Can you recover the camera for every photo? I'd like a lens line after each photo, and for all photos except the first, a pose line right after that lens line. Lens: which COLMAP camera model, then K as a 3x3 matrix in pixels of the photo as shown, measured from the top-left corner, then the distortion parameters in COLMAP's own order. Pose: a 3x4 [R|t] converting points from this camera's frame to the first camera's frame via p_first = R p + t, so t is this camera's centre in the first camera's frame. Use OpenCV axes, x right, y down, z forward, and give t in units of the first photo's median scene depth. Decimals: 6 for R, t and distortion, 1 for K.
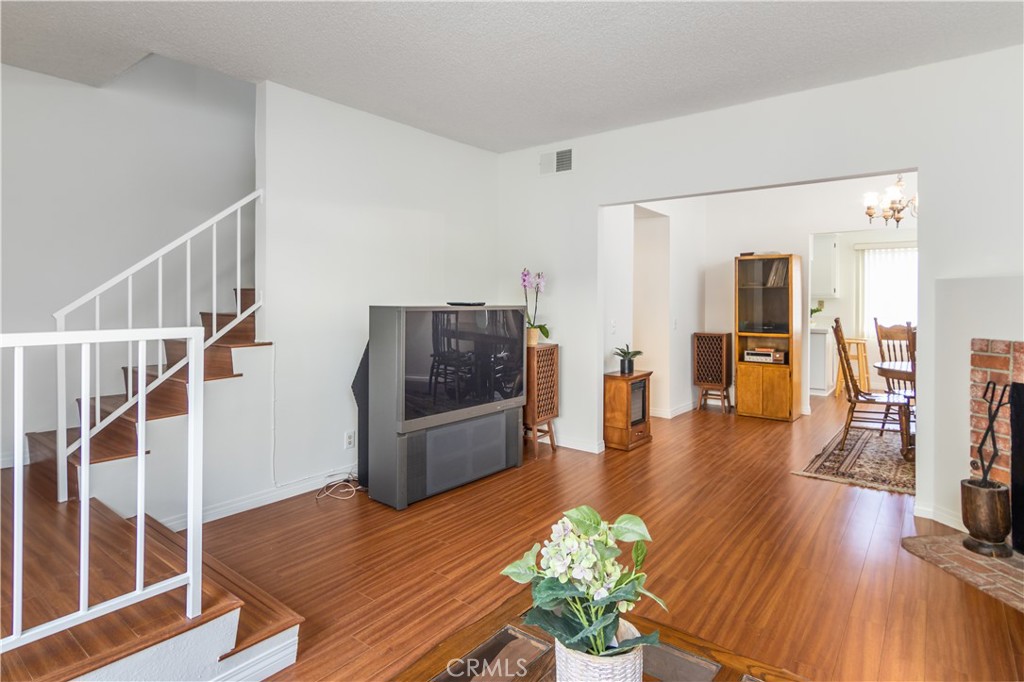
lens RADIAL K [[534.2, 0, 511.6], [0, 534.2, 303.5], [0, 0, 1]] dist [-0.001106, -0.000215]
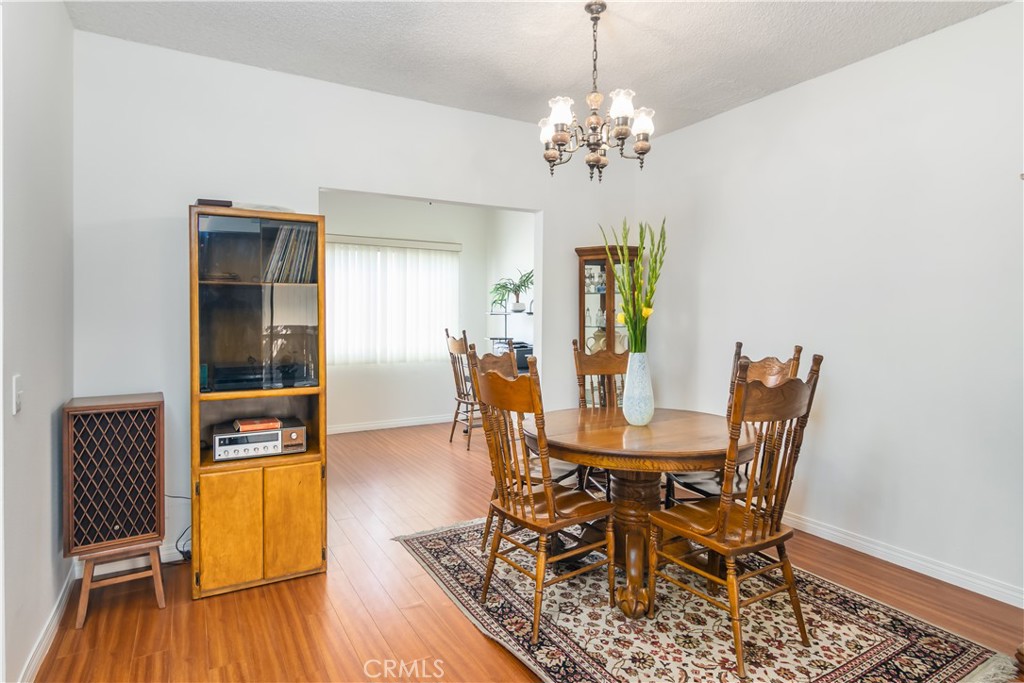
lens RADIAL K [[553.2, 0, 487.1], [0, 553.2, 317.5], [0, 0, 1]] dist [-0.001953, -0.000833]
pose [[0.411388, -0.007927, 0.911426, 0.238943], [0.006042, 0.999964, 0.005970, -0.007539], [-0.911440, 0.003050, 0.411421, 1.129687]]
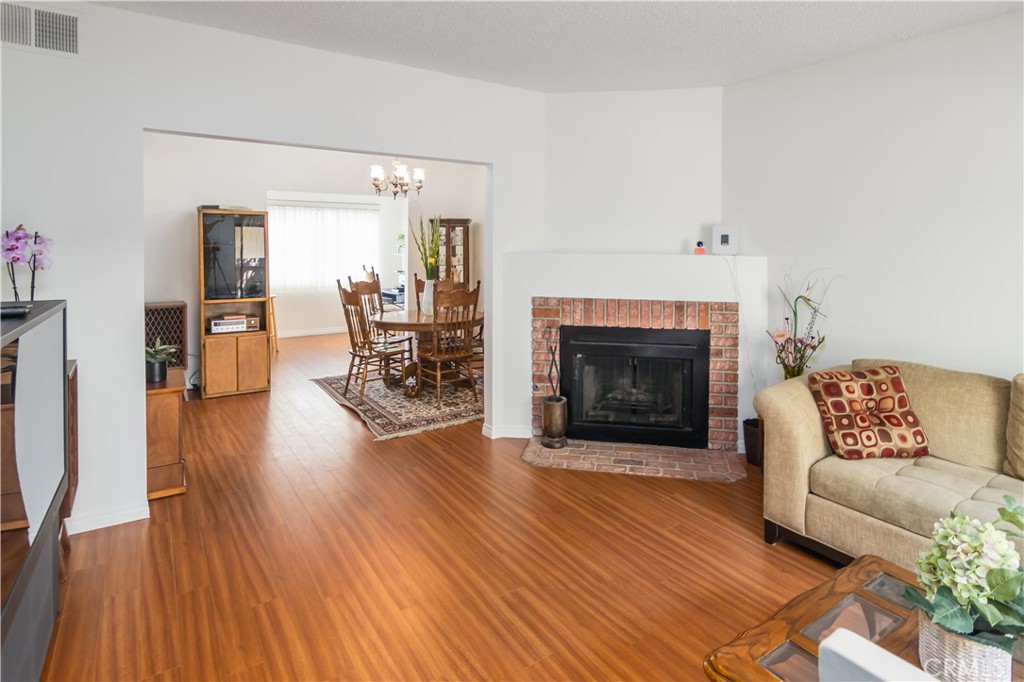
lens RADIAL K [[536.5, 0, 516.1], [0, 536.5, 257.6], [0, 0, 1]] dist [-0.001179, -0.000454]
pose [[0.319888, -0.024373, 0.947142, -0.381133], [0.002258, 0.999686, 0.024962, -0.058394], [-0.947453, -0.005847, 0.319843, 0.484532]]
